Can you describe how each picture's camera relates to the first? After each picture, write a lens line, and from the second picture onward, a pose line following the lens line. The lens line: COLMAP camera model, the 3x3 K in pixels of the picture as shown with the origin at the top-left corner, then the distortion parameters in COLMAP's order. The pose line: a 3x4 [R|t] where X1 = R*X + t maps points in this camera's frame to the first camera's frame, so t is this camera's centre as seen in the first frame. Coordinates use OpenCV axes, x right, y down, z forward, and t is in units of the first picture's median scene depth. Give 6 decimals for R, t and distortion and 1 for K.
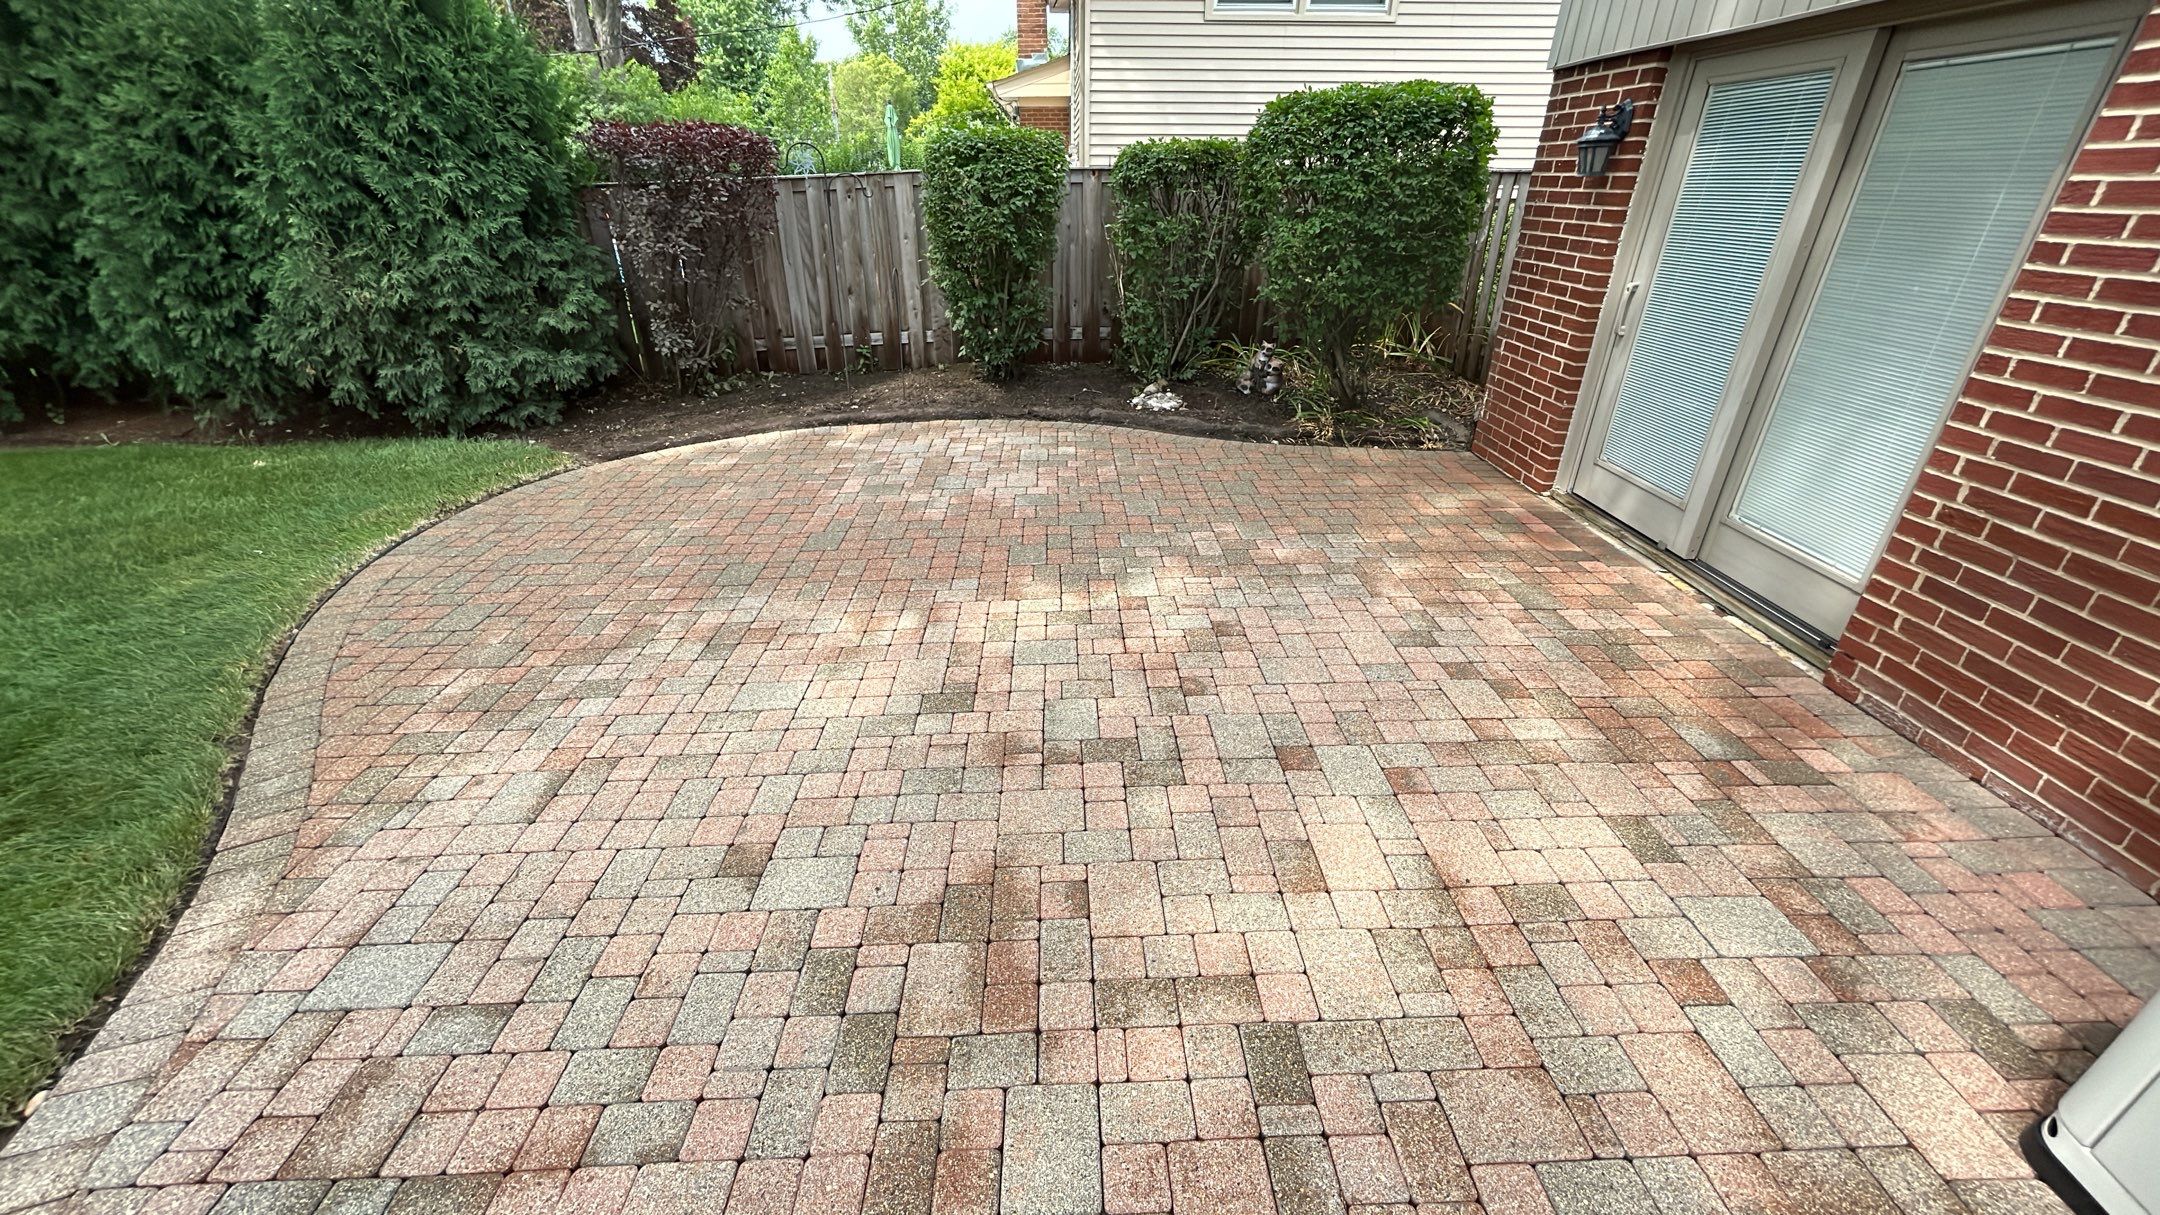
lens RADIAL K [[839.0, 0, 1084.3], [0, 839.0, 608.5], [0, 0, 1]] dist [-0.000844, 0.000178]
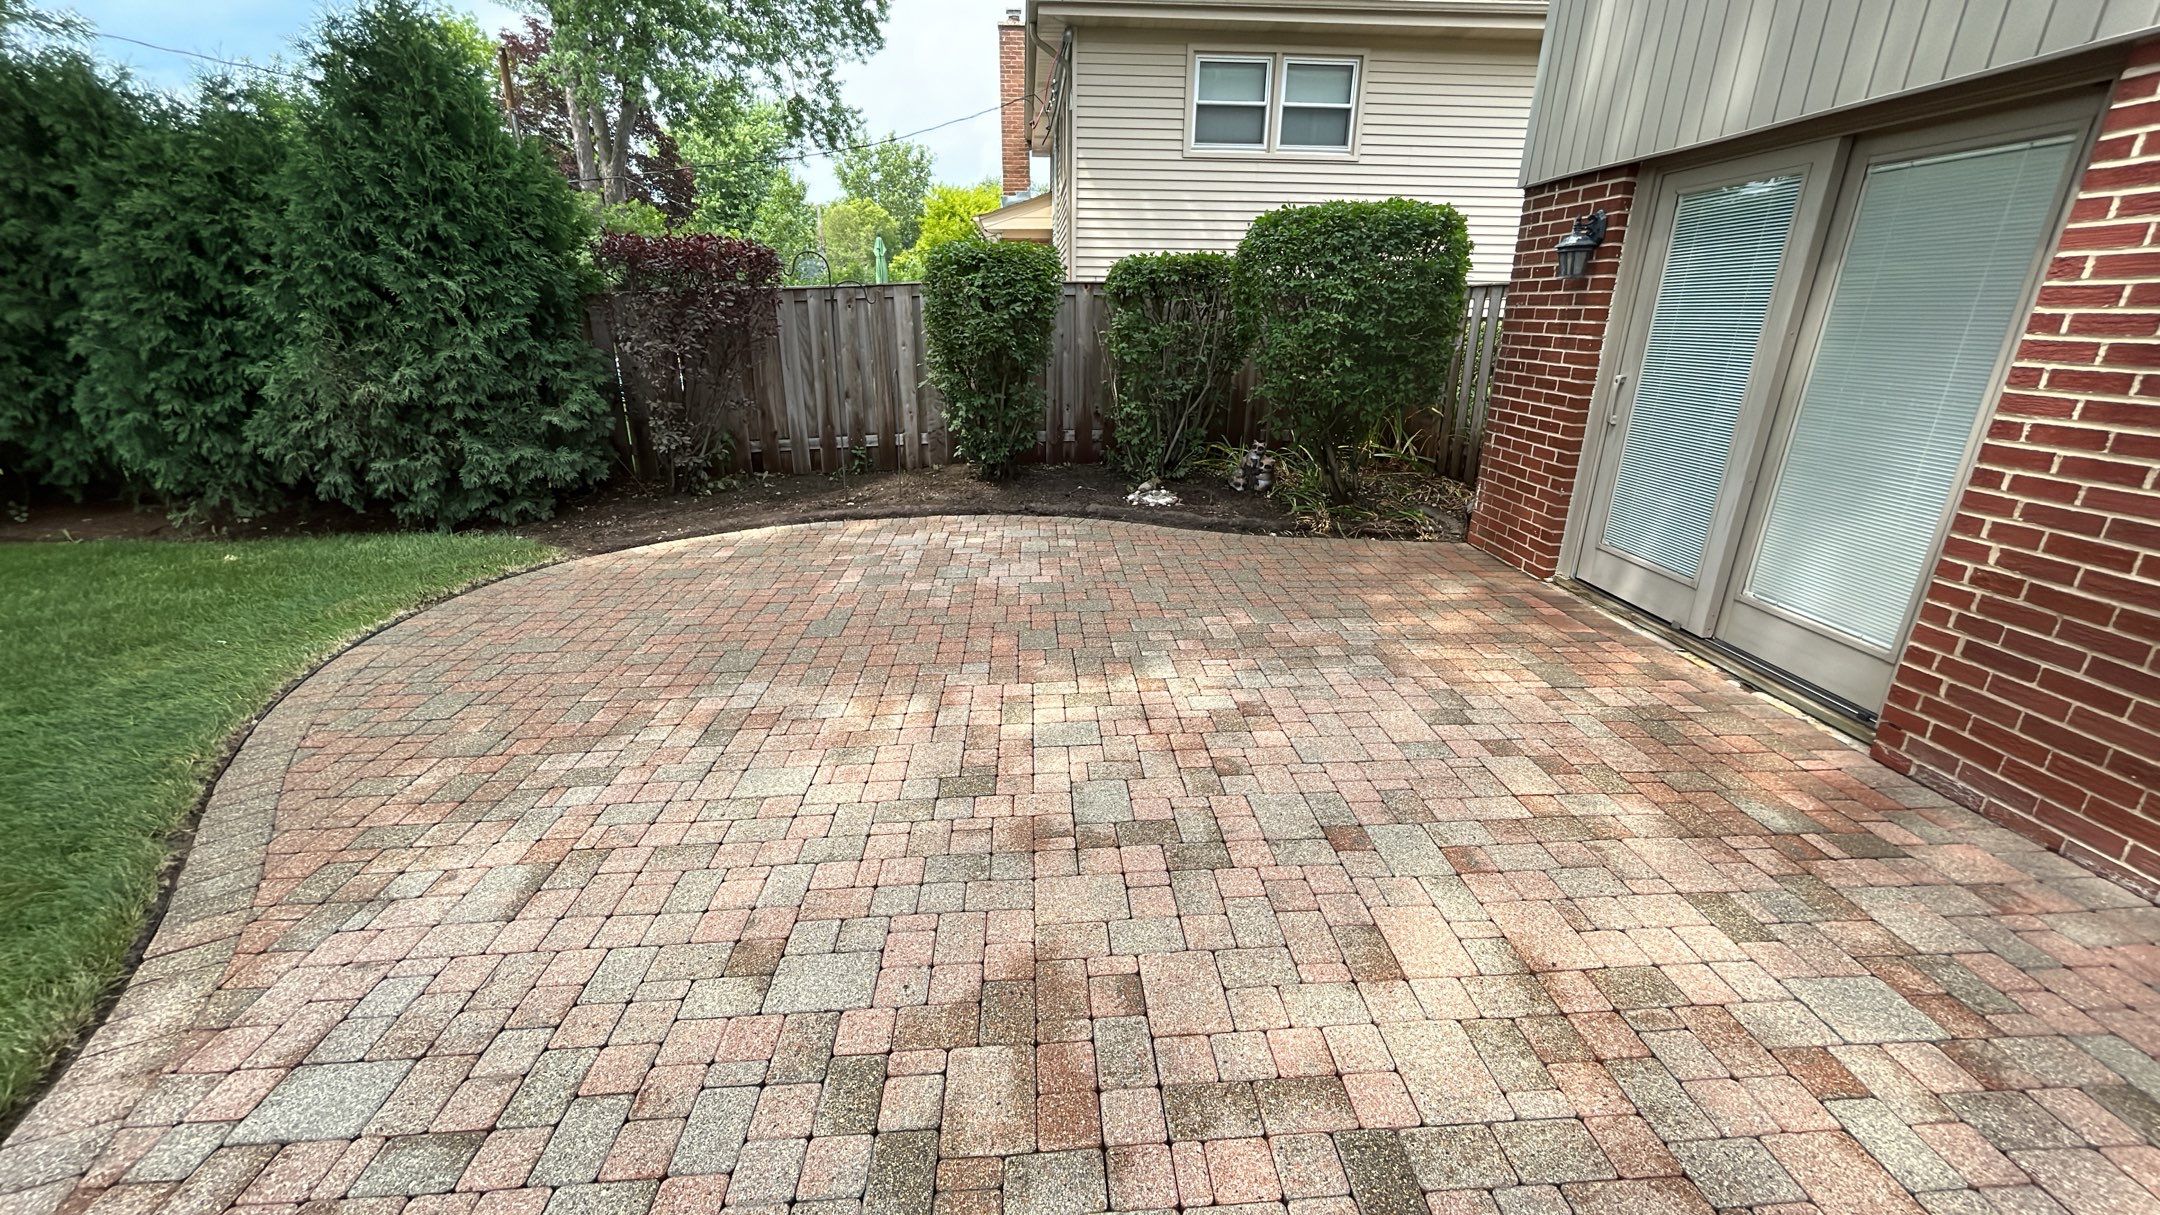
lens RADIAL K [[839.0, 0, 1083.7], [0, 839.0, 607.9], [0, 0, 1]] dist [-0.000844, 0.000178]
pose [[0.999520, -0.005677, 0.030456, -0.038657], [0.009702, 0.990973, -0.133710, 0.026576], [-0.029422, 0.133941, 0.990552, 0.027026]]
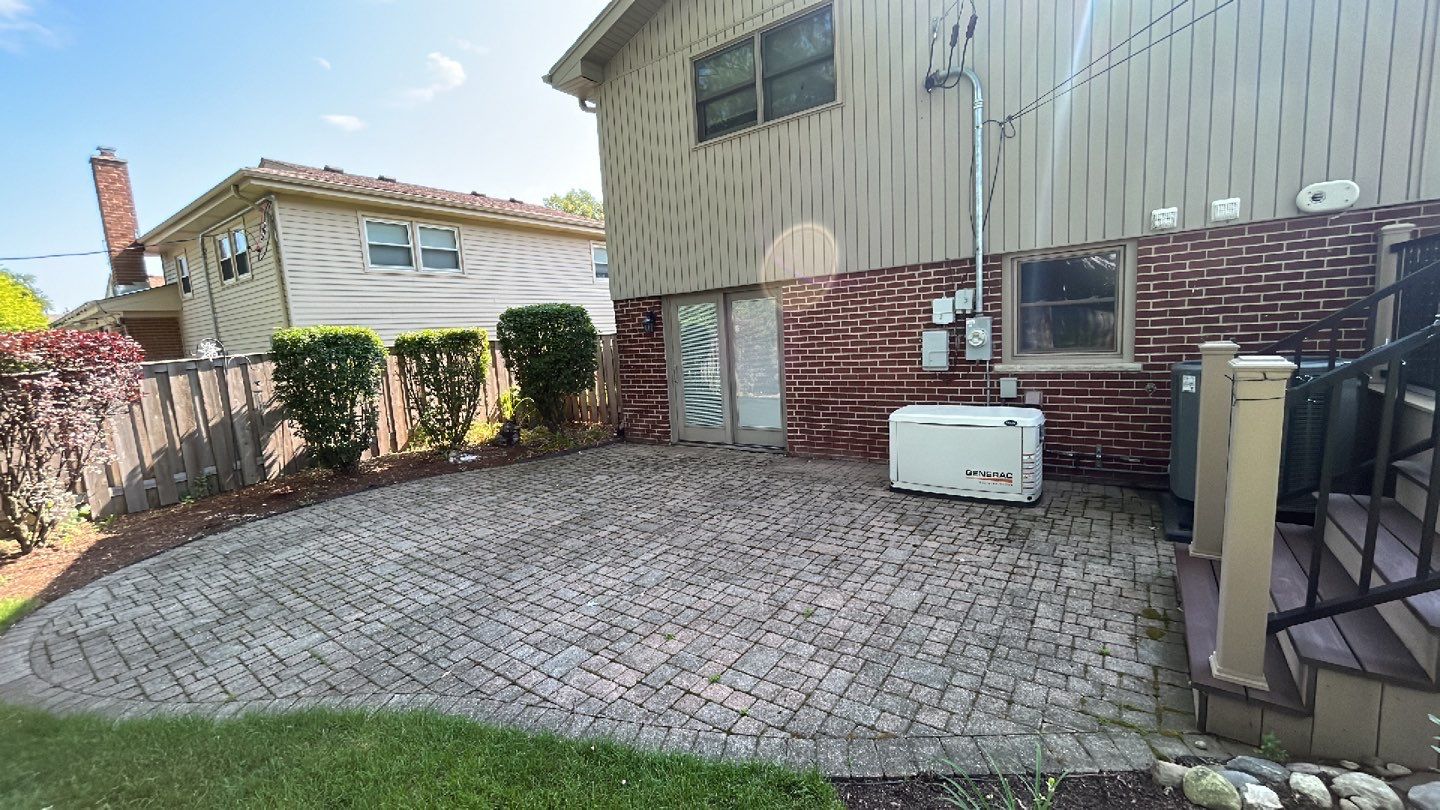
lens RADIAL K [[559.3, 0, 718.0], [0, 559.3, 402.3], [0, 0, 1]] dist [-0.000844, 0.000178]
pose [[0.611570, -0.137352, 0.779177, -0.694349], [0.417206, 0.892753, -0.170089, 0.105393], [-0.672251, 0.429099, 0.603286, -0.185275]]
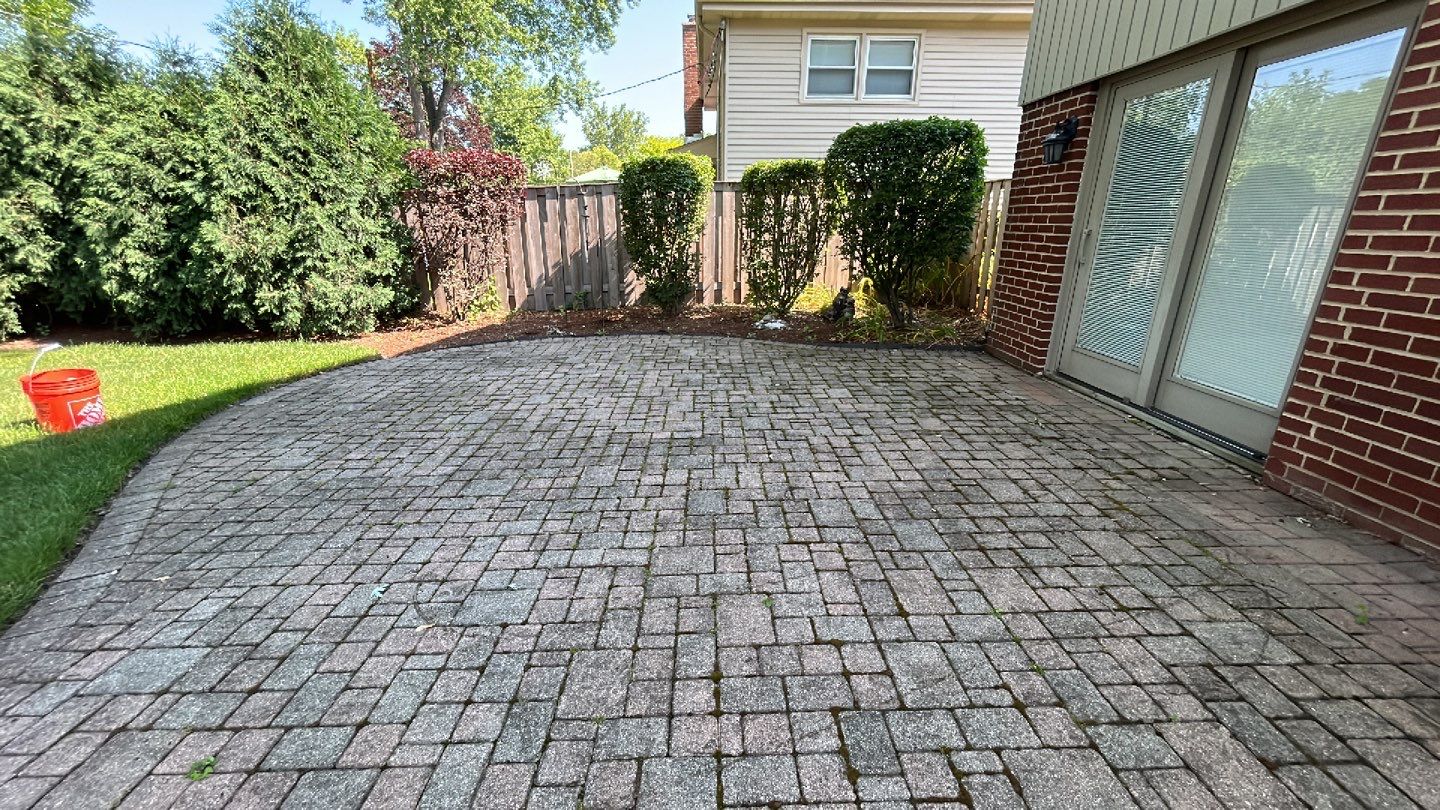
lens RADIAL K [[559.3, 0, 719.9], [0, 559.3, 405.8], [0, 0, 1]] dist [-0.000844, 0.000178]
pose [[0.999933, 0.003206, -0.011142, 0.009429], [-0.004889, 0.987980, -0.154506, 0.072864], [0.010513, 0.154550, 0.987929, 0.051097]]
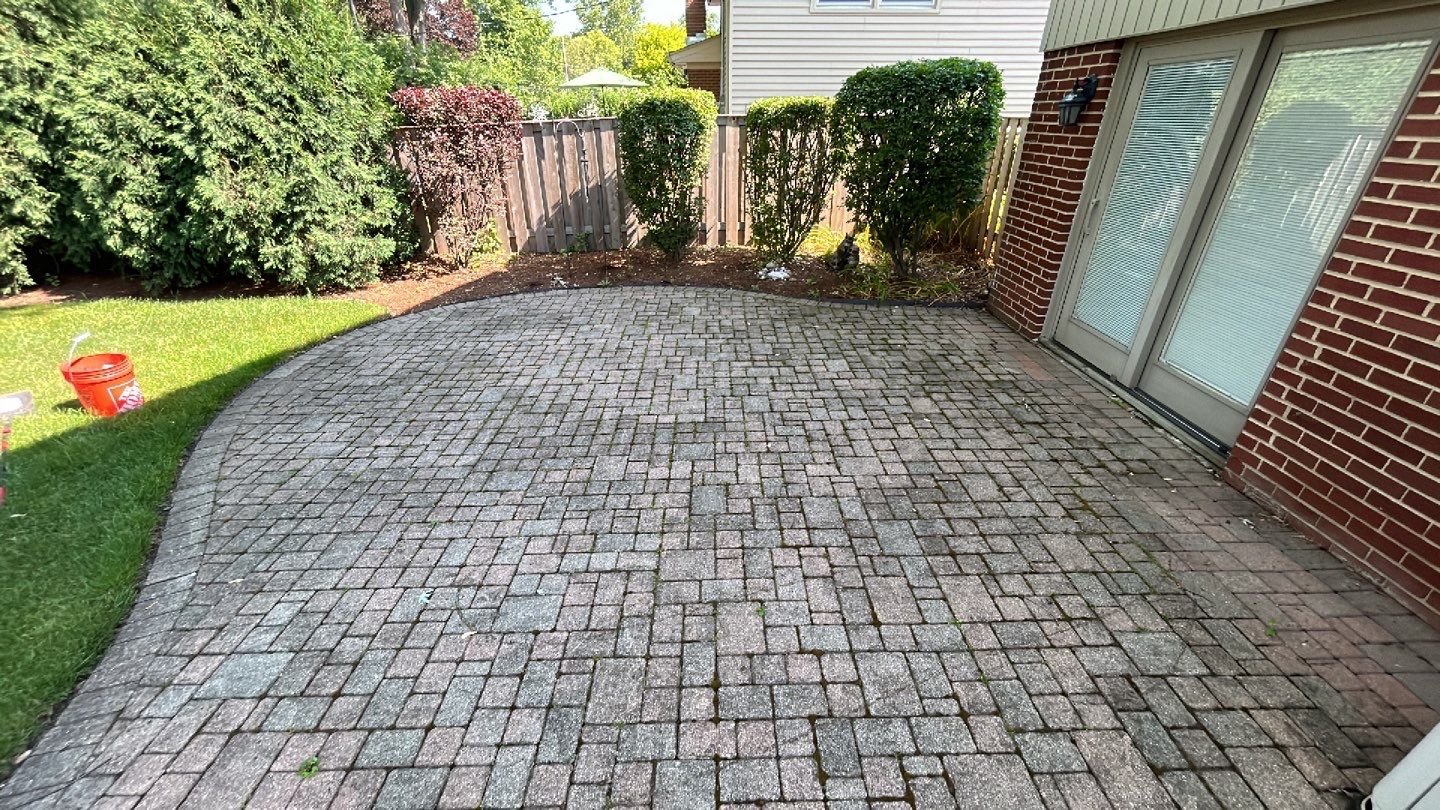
lens RADIAL K [[559.3, 0, 720.2], [0, 559.3, 405.2], [0, 0, 1]] dist [-0.000844, 0.000178]
pose [[0.999809, 0.006026, -0.018598, 0.013681], [-0.005895, 0.999958, 0.007089, -0.025995], [0.018640, -0.006978, 0.999802, 0.003307]]
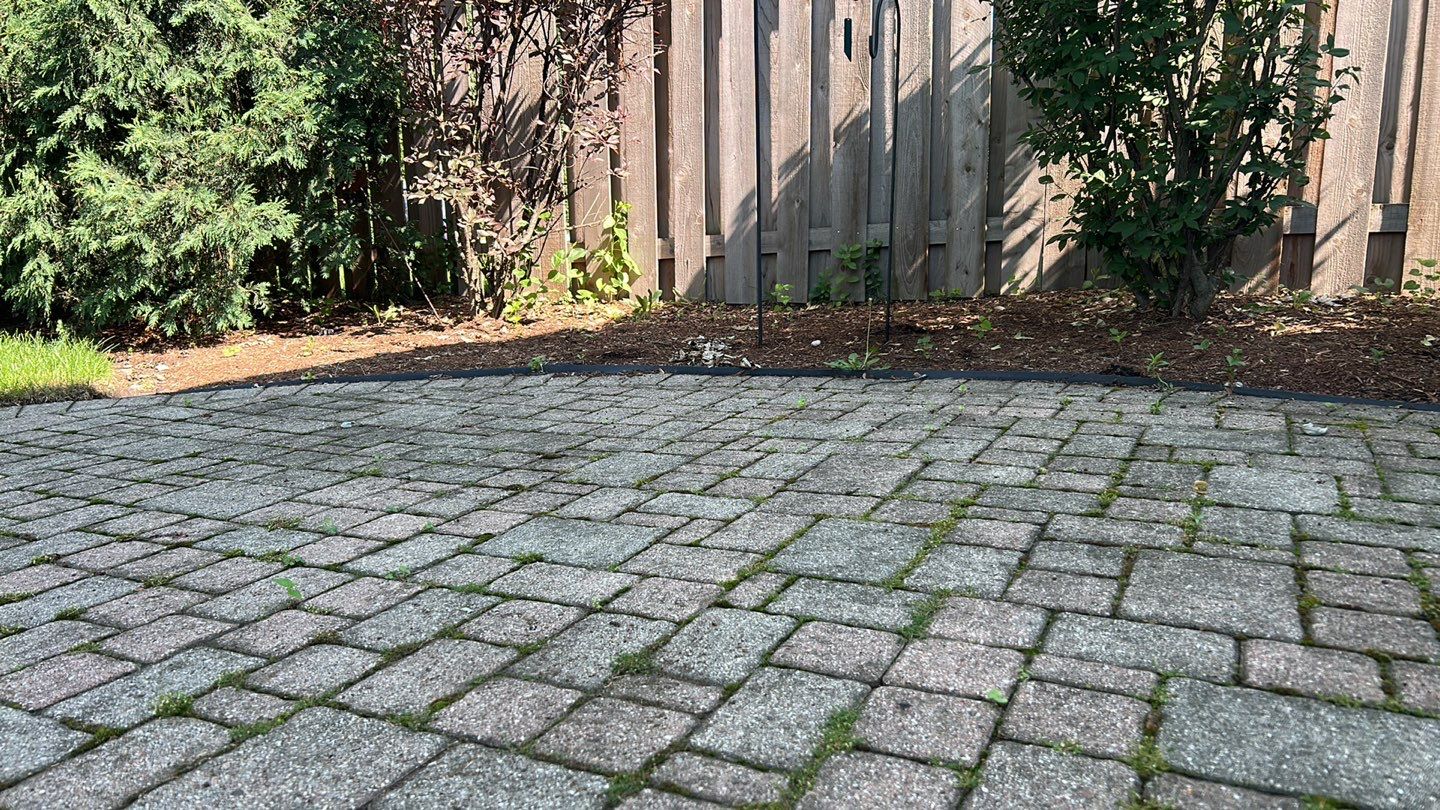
lens RADIAL K [[1035.7, 0, 724.5], [0, 1035.7, 413.6], [0, 0, 1]] dist [0.044960, -0.046448]
pose [[0.877469, 0.073577, -0.473957, -0.067172], [-0.202306, 0.952736, -0.226640, -0.125640], [0.434880, 0.294754, 0.850881, 0.806898]]
